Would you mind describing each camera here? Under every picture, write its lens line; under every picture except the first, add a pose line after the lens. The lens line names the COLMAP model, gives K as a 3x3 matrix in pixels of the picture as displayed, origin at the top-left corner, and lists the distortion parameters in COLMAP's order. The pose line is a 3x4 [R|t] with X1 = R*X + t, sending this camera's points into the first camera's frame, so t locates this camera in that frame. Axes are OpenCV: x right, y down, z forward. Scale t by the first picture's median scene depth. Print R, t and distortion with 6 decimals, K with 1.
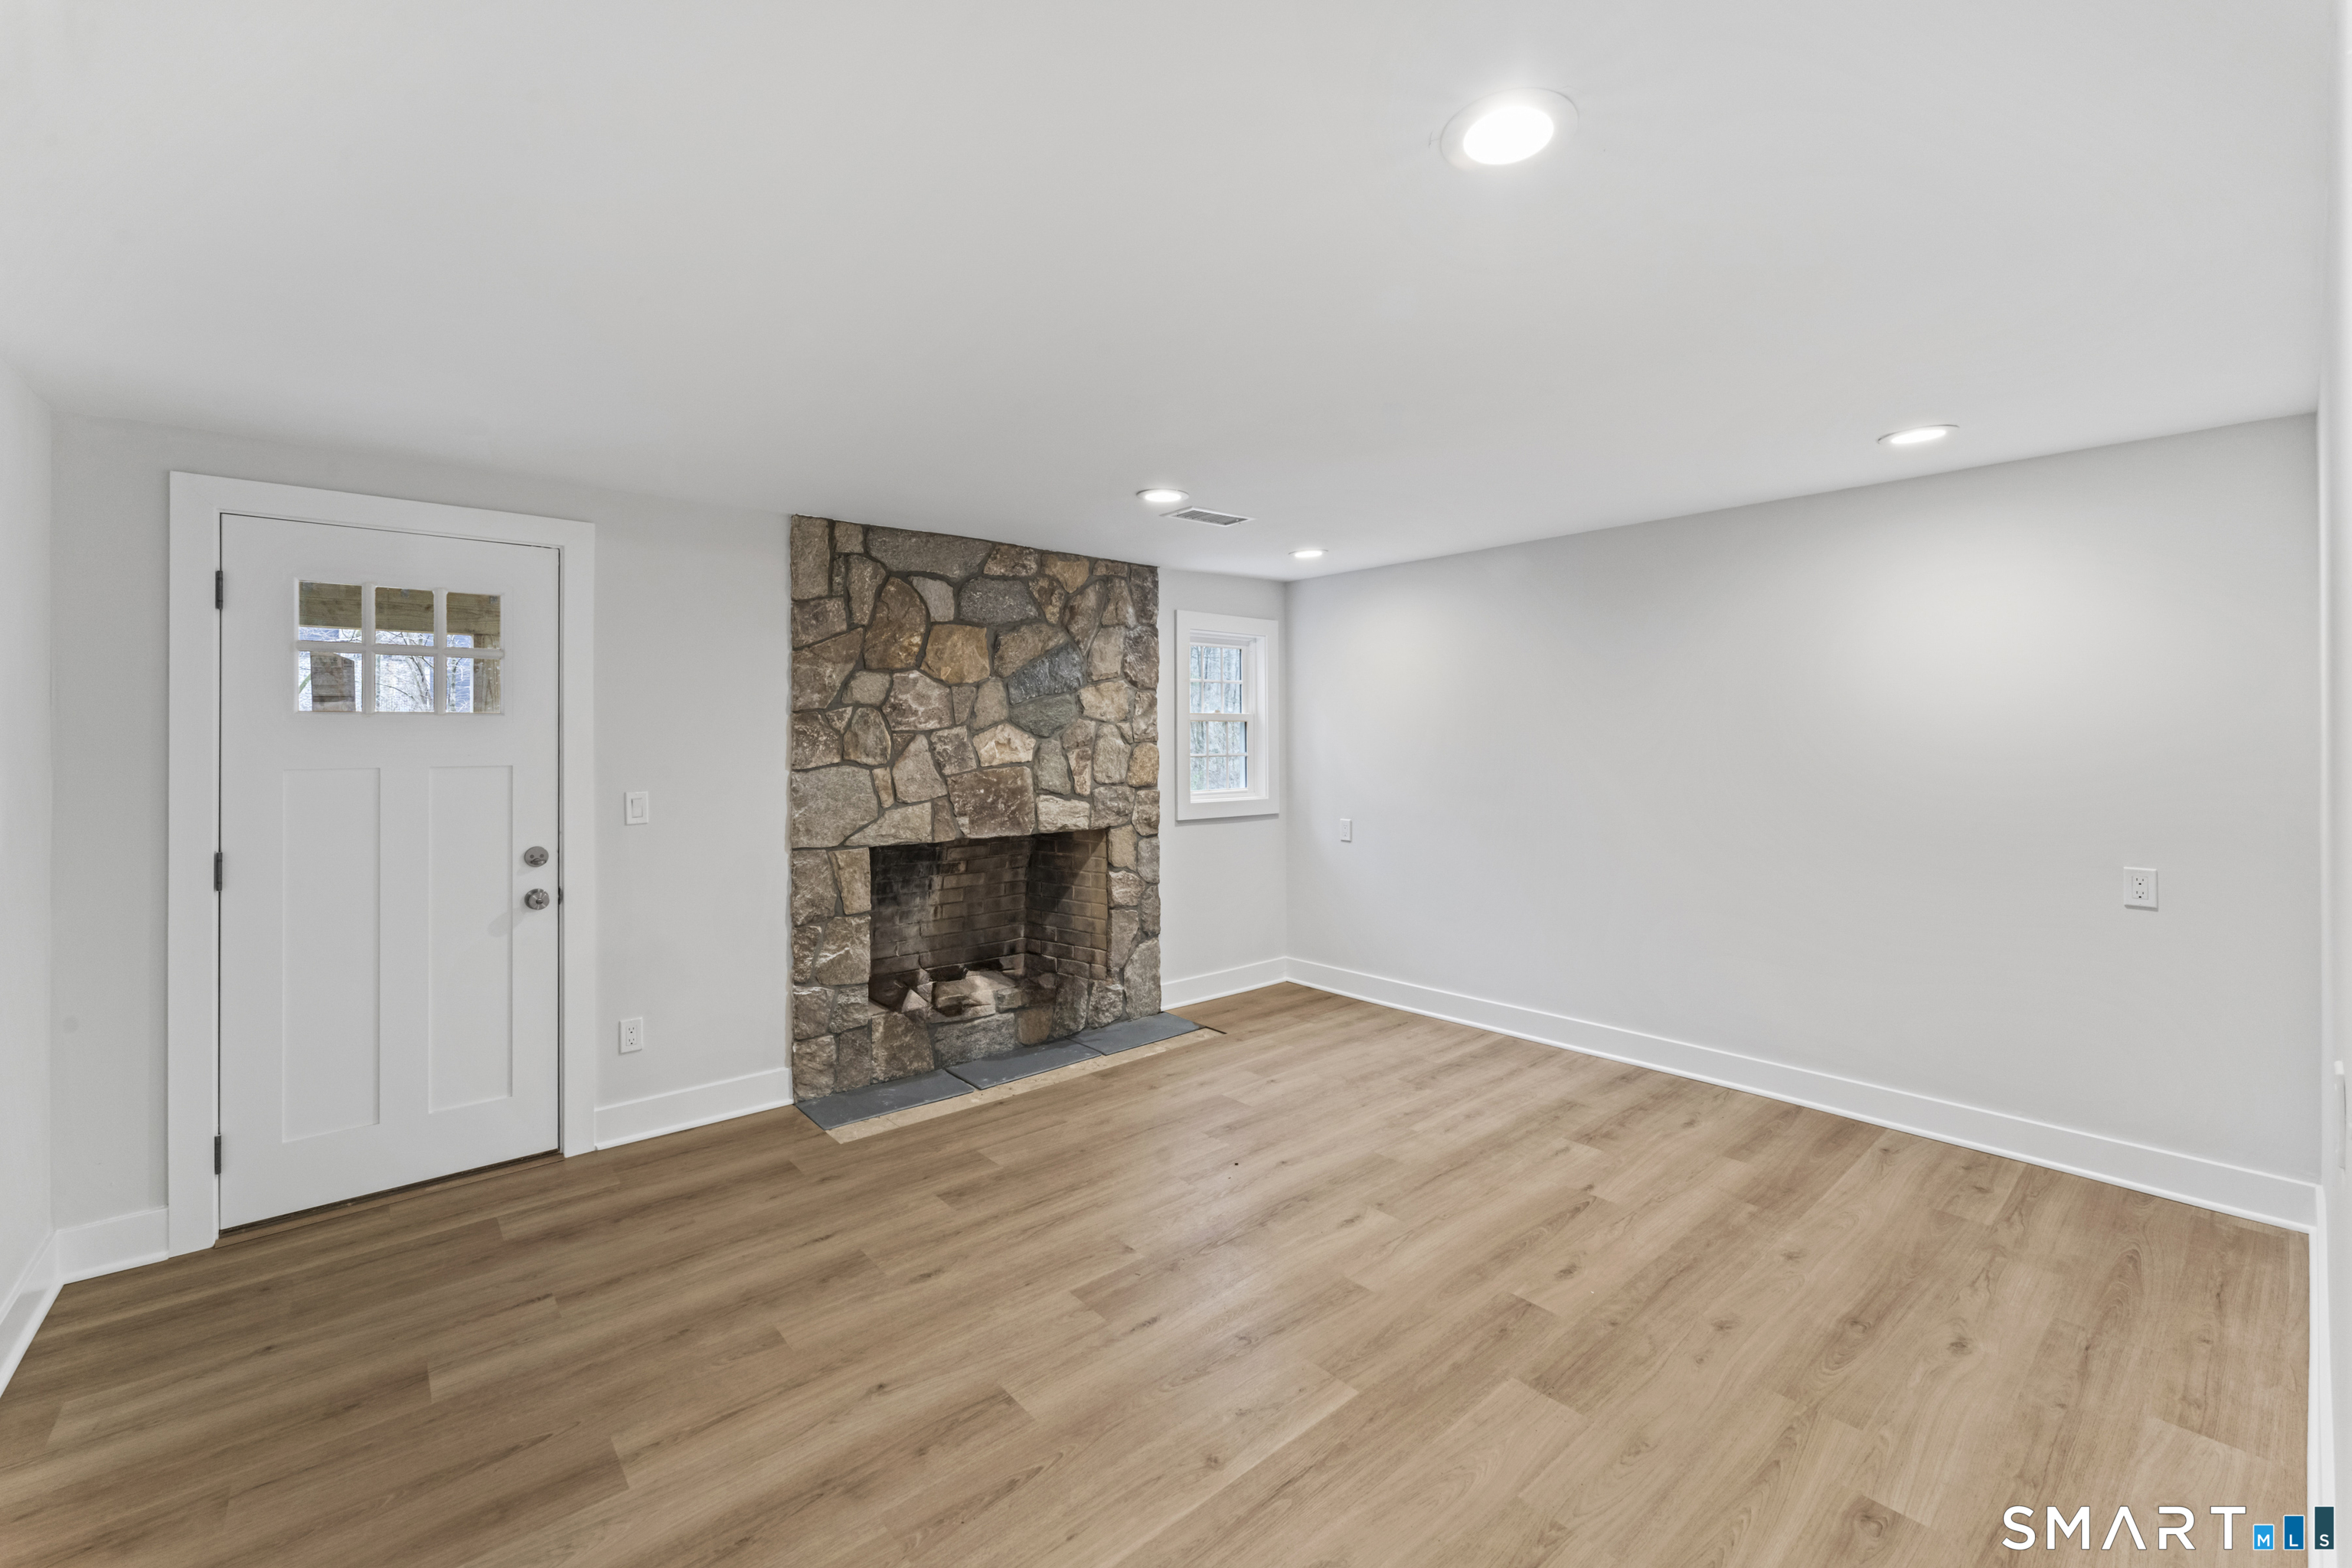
lens RADIAL K [[942.9, 0, 1170.6], [0, 942.9, 747.3], [0, 0, 1]] dist [0.001043, 0.000032]
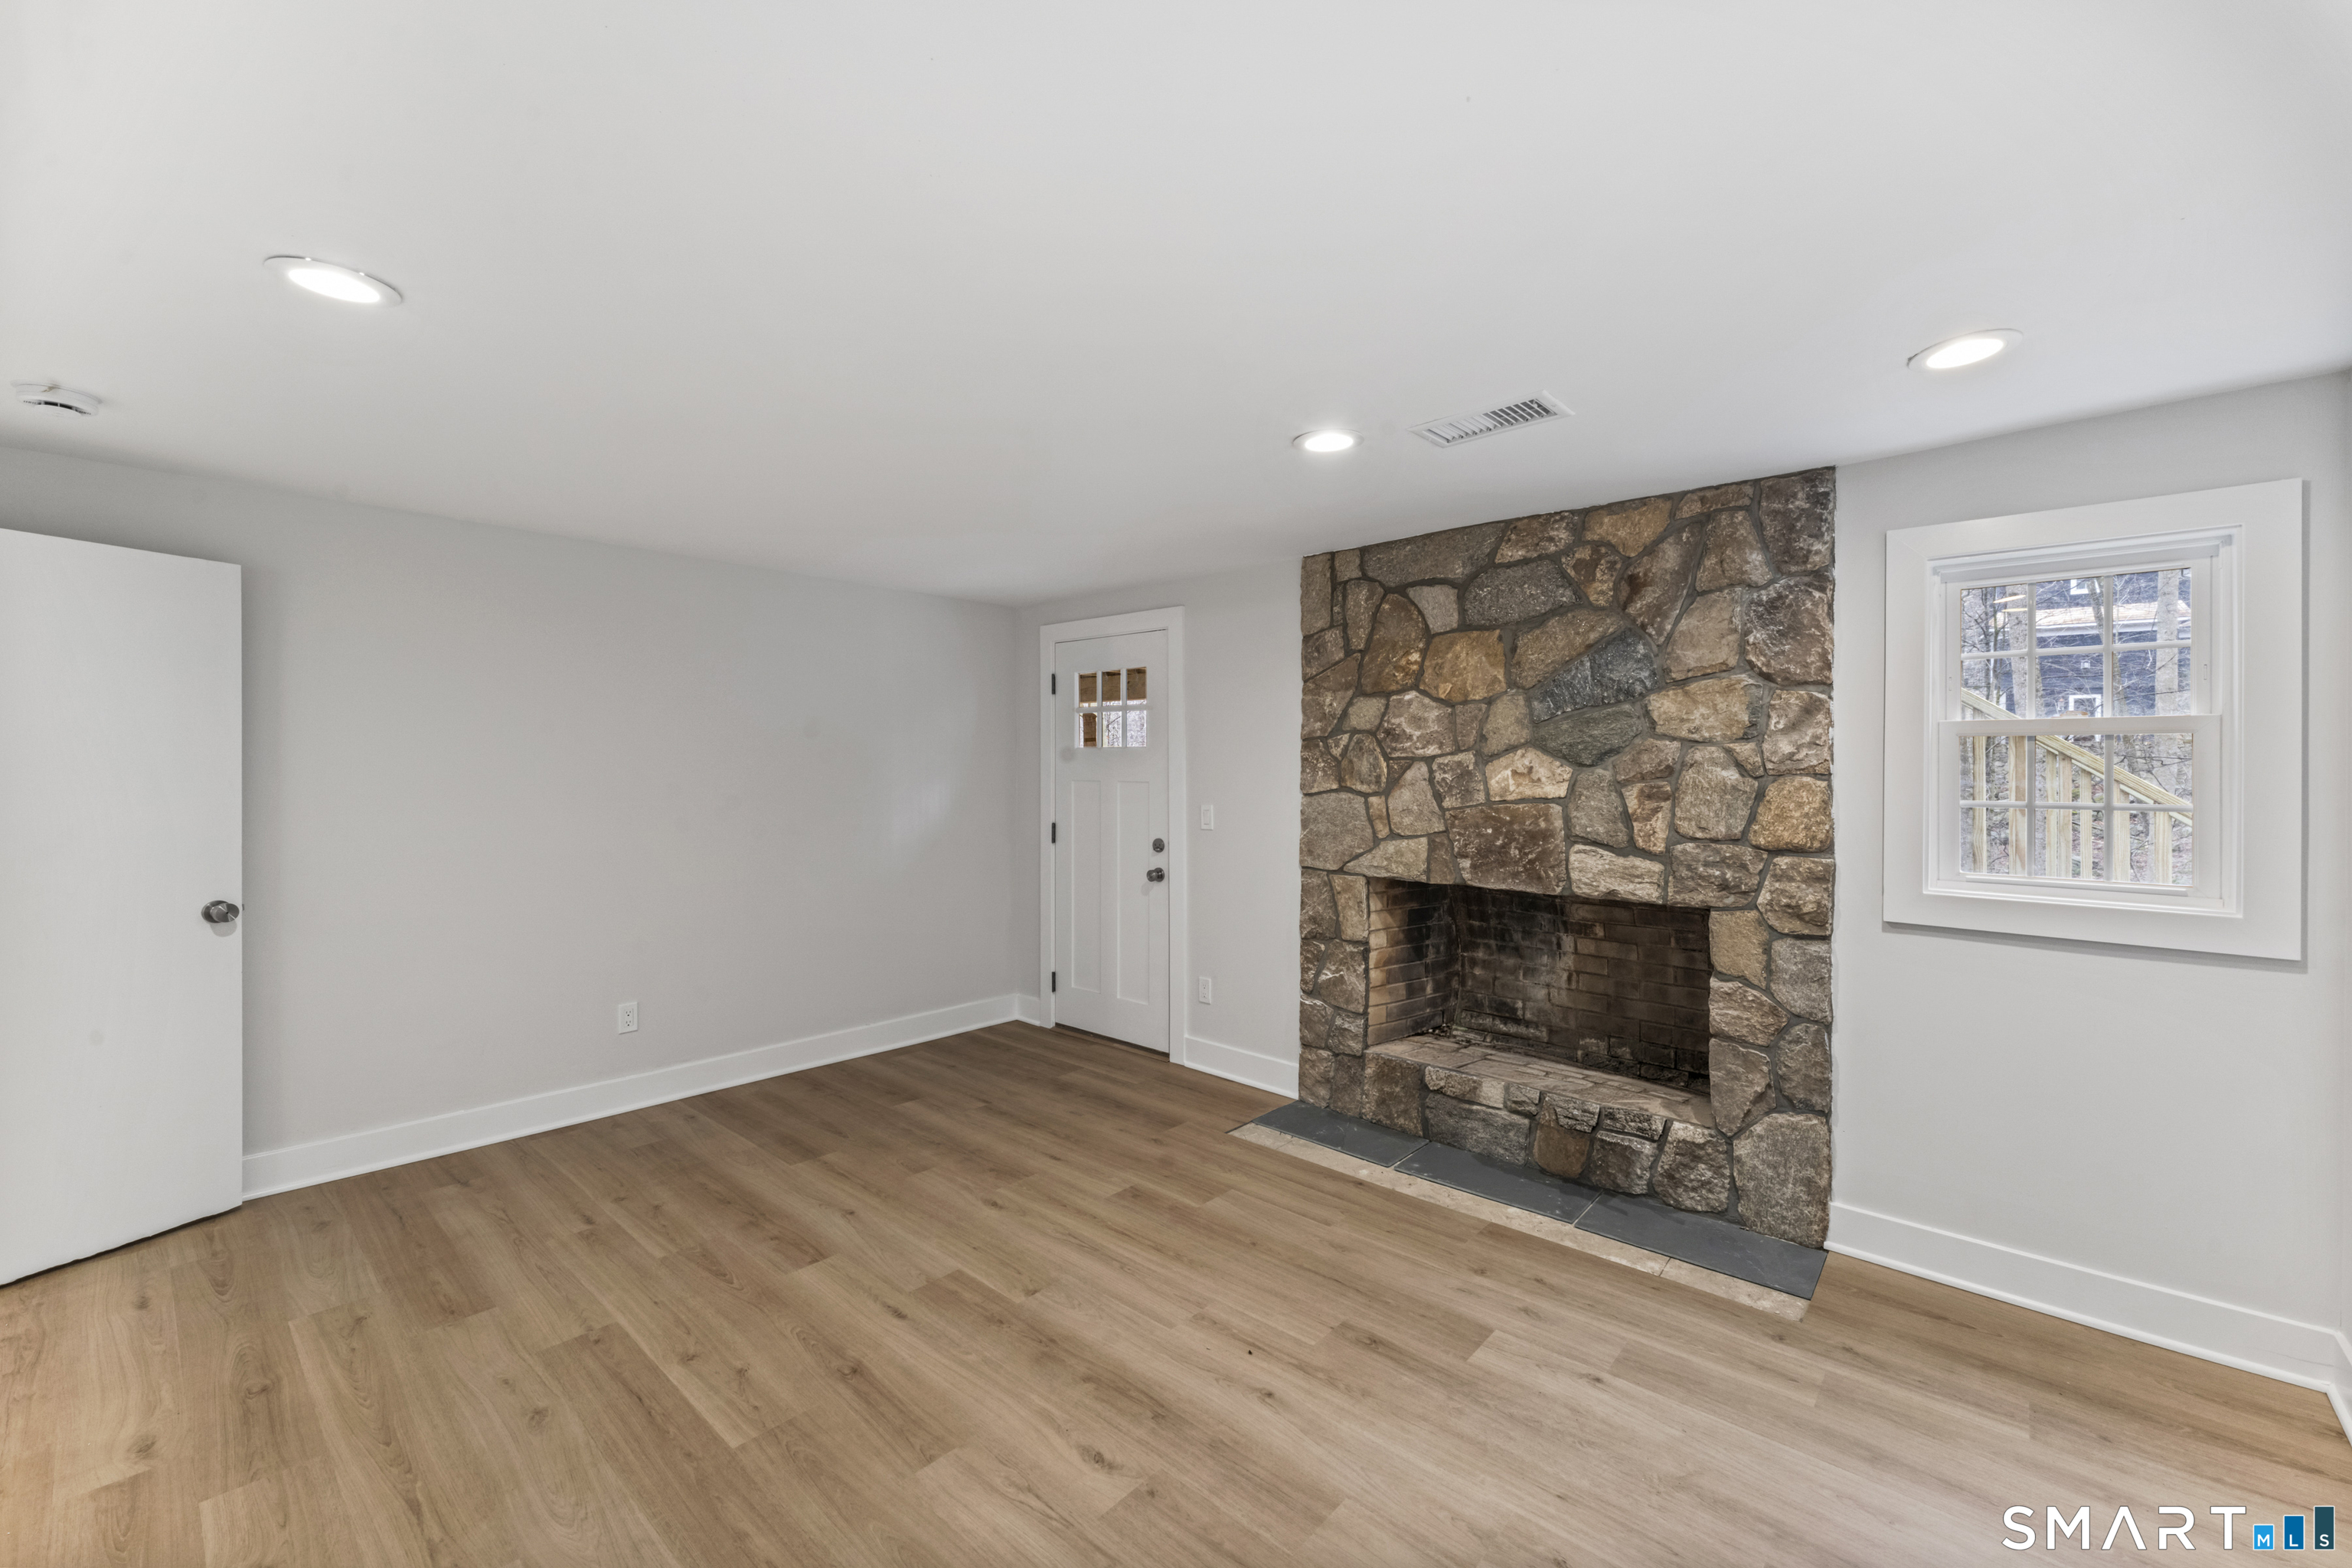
lens RADIAL K [[938.2, 0, 1180.2], [0, 938.2, 782.4], [0, 0, 1]] dist [0.000897, -0.000094]
pose [[0.151577, 0.023079, -0.988176, 0.587587], [-0.015191, 0.999664, 0.021017, -0.008804], [0.988329, 0.011825, 0.151876, 0.637917]]
